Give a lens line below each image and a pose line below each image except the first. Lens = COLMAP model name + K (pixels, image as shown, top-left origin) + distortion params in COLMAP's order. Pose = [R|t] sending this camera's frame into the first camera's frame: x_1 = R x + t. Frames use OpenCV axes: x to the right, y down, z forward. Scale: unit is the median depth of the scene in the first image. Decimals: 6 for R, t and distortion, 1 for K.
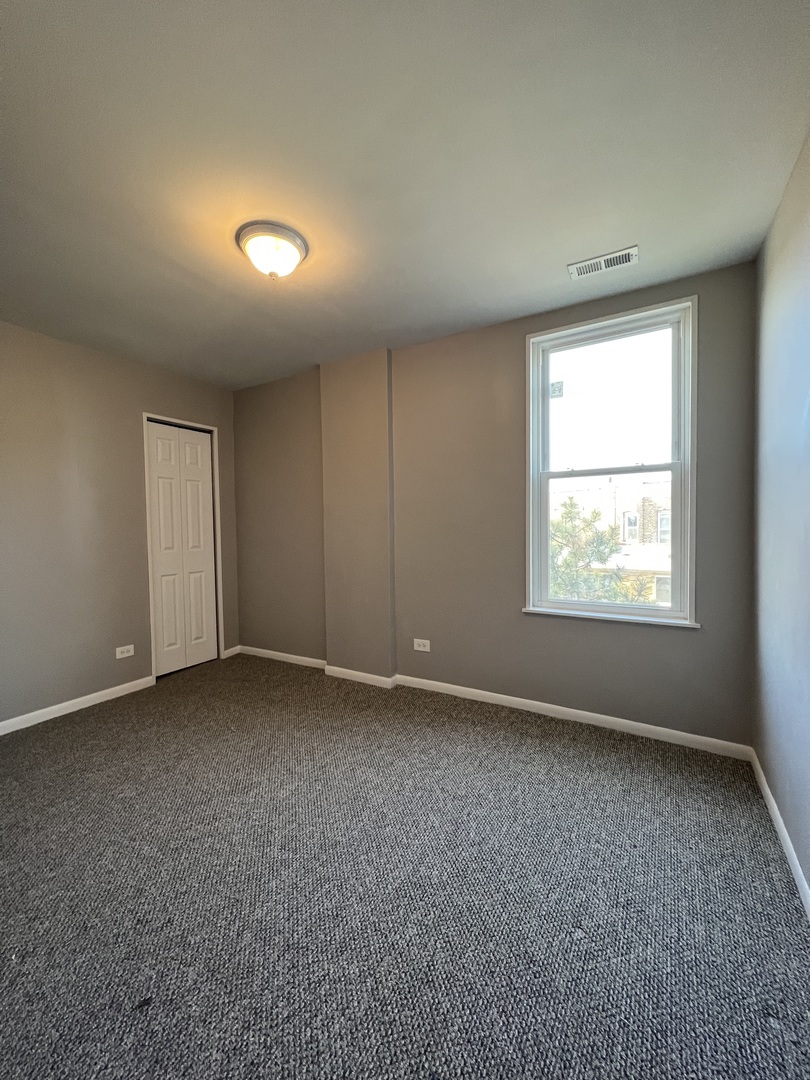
lens RADIAL K [[434.2, 0, 405.0], [0, 434.2, 540.0], [0, 0, 1]] dist [-0.000045, 0.000220]
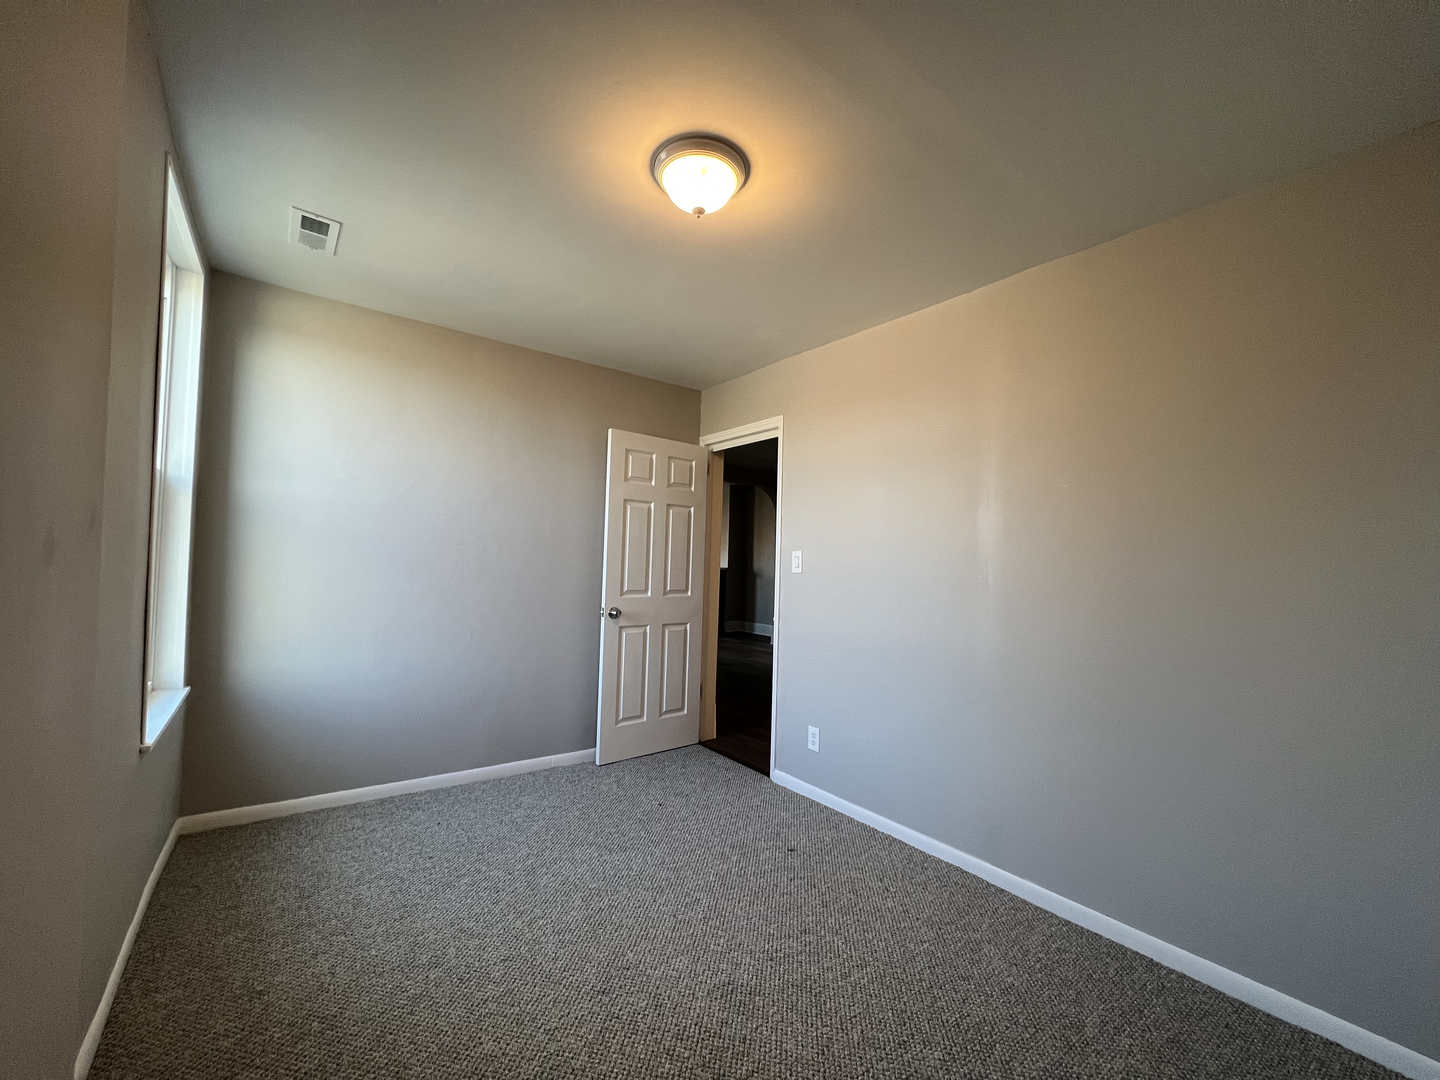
lens RADIAL K [[578.9, 0, 717.9], [0, 578.9, 543.8], [0, 0, 1]] dist [-0.000045, 0.000220]
pose [[-0.922510, -0.003901, 0.385952, -0.750325], [-0.006326, 0.999967, -0.005015, -0.076669], [-0.385920, -0.007068, -0.922505, 1.996091]]
